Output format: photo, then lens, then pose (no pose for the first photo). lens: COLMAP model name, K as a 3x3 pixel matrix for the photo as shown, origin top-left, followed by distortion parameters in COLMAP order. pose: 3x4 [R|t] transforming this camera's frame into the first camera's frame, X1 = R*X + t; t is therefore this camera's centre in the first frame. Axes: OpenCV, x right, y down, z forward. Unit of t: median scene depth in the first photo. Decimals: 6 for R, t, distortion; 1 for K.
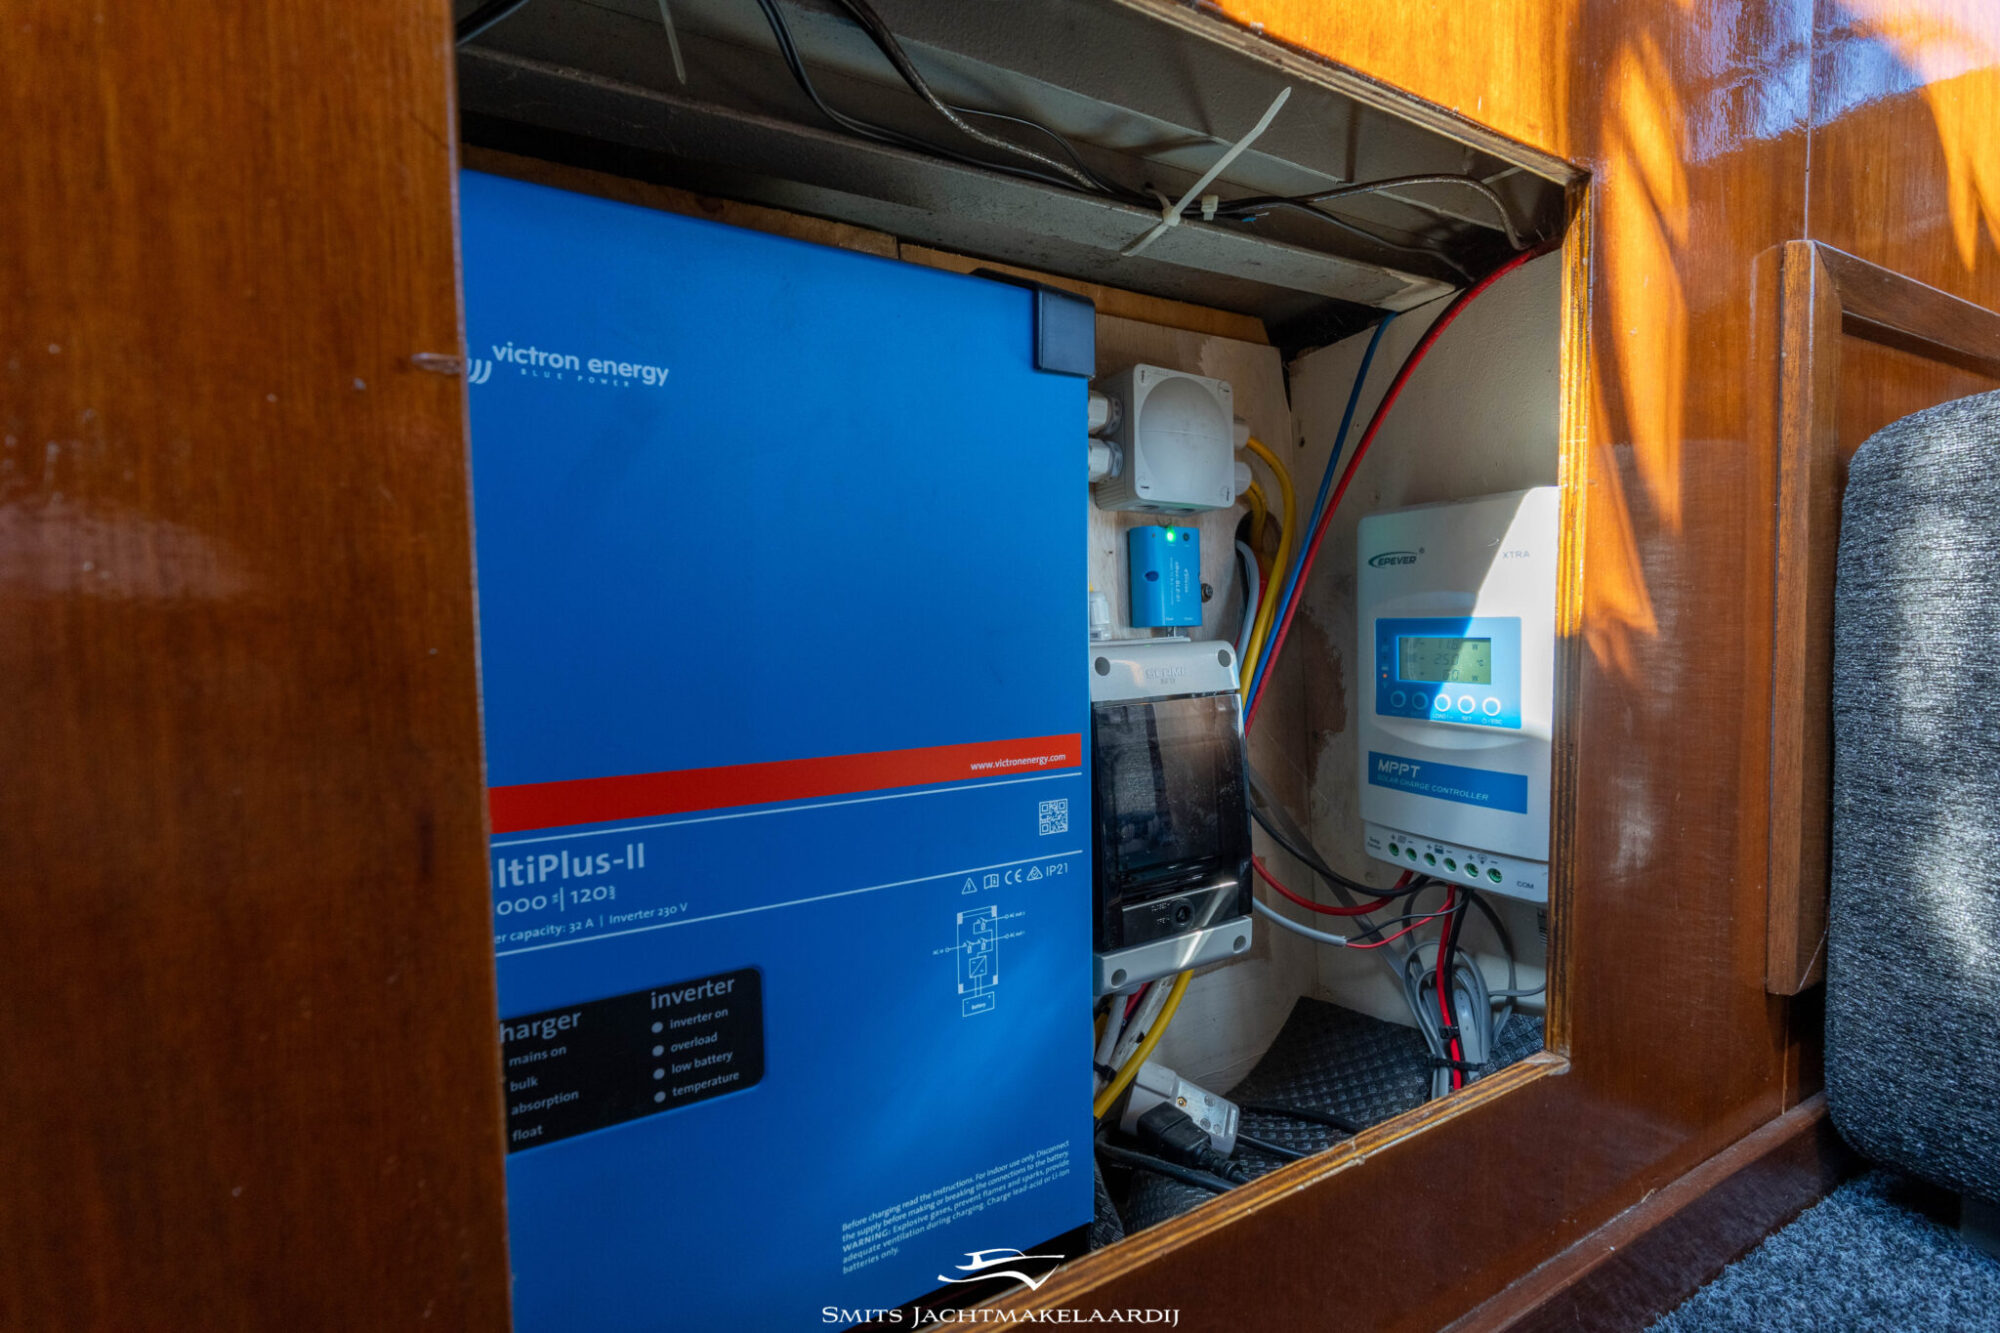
lens RADIAL K [[851.4, 0, 1000.0], [0, 851.4, 662.7], [0, 0, 1]] dist [-0.007823, -0.000030]
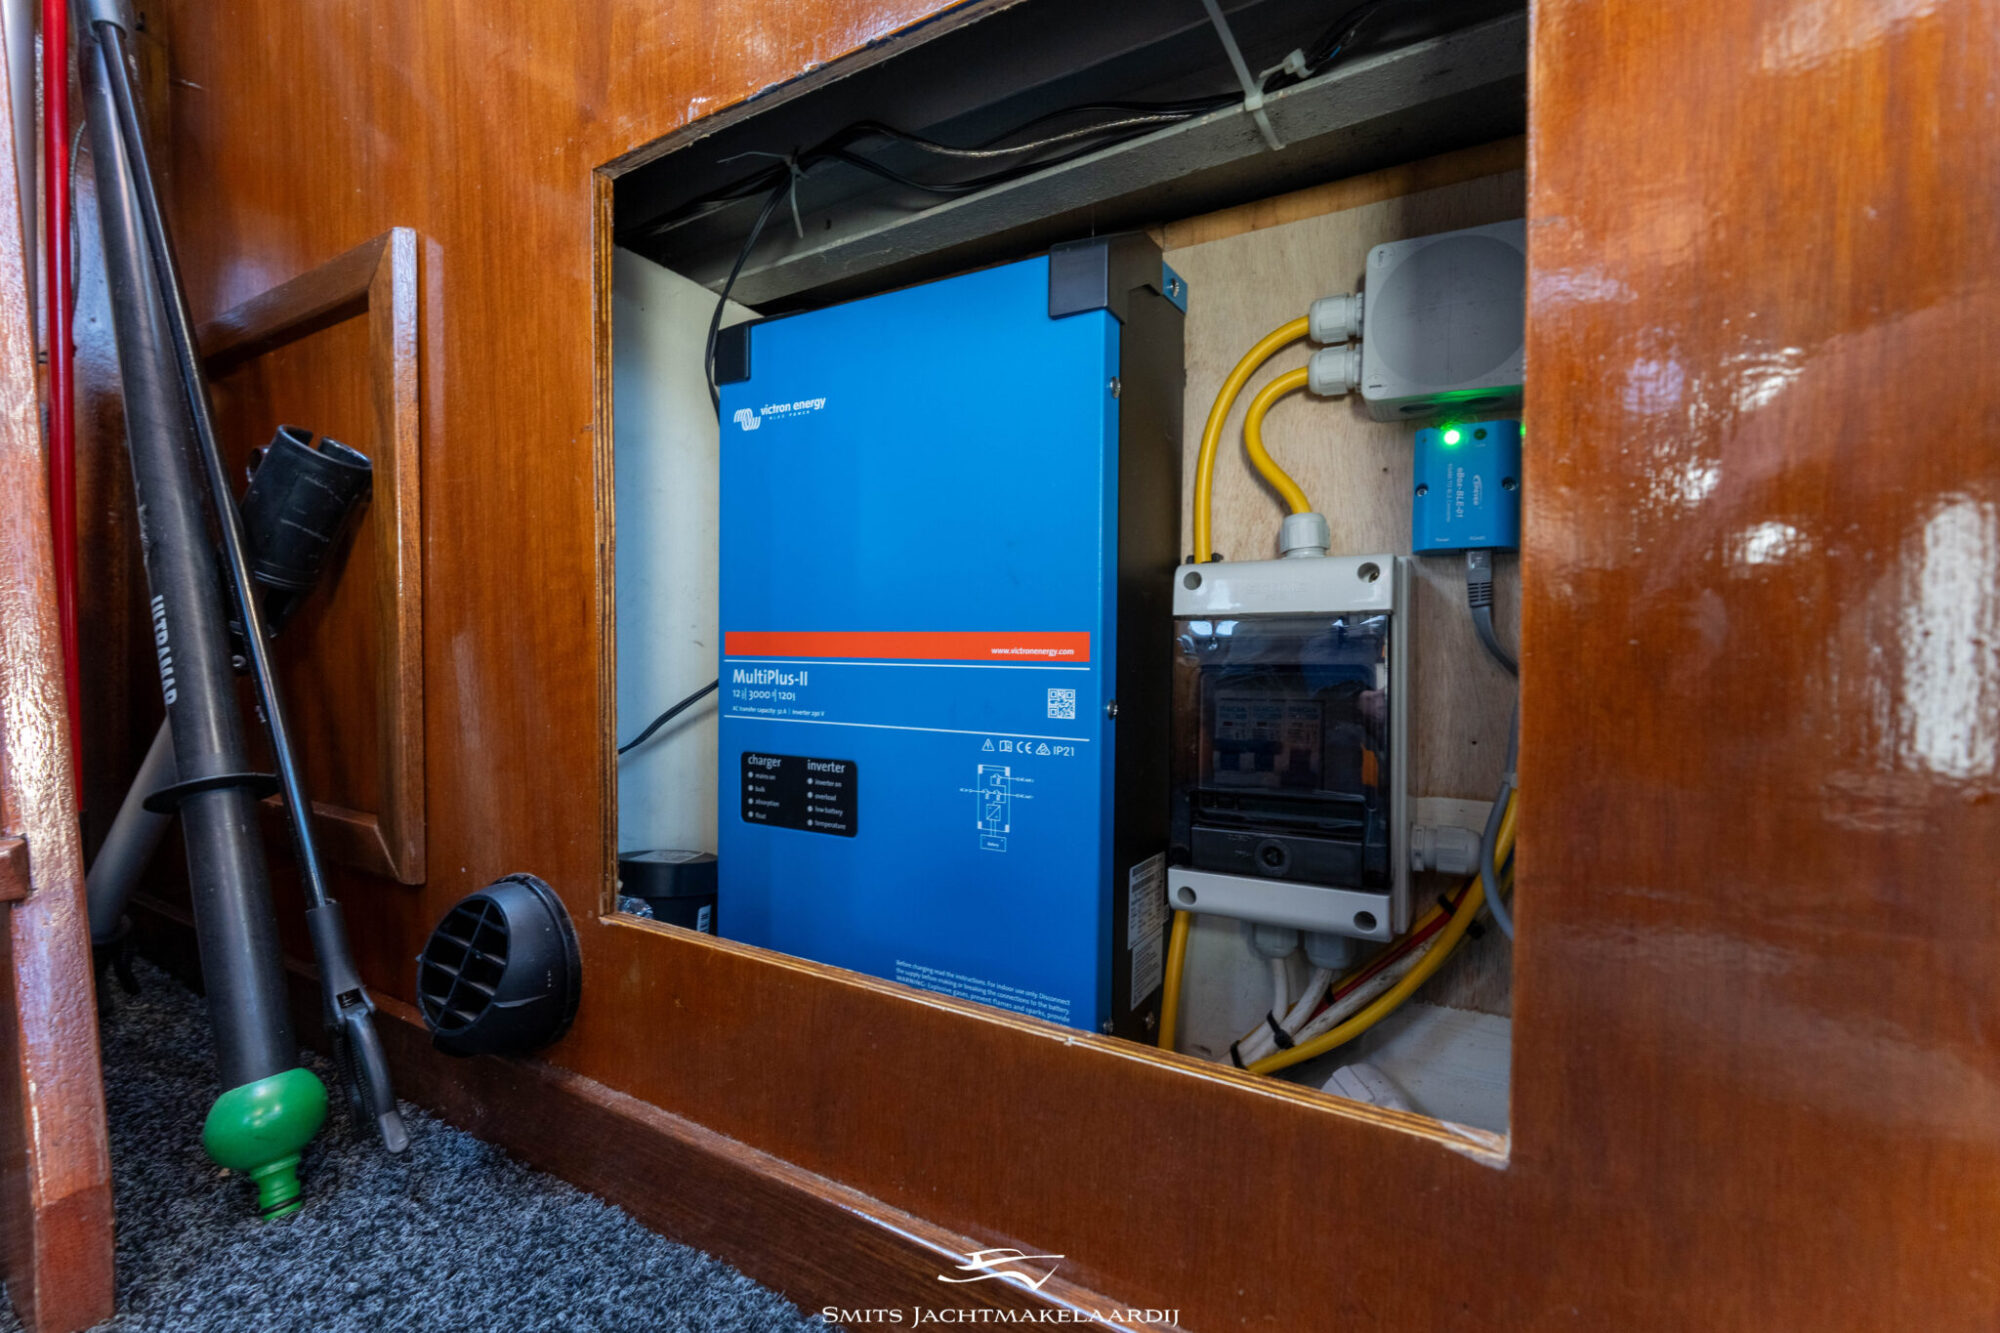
lens RADIAL K [[860.6, 0, 999.0], [0, 860.6, 667.2], [0, 0, 1]] dist [-0.003641, -0.000993]
pose [[0.509019, 0.036388, -0.859986, 1.078209], [-0.059685, 0.998193, 0.006909, 0.137938], [0.858683, 0.047812, 0.510271, 0.359299]]
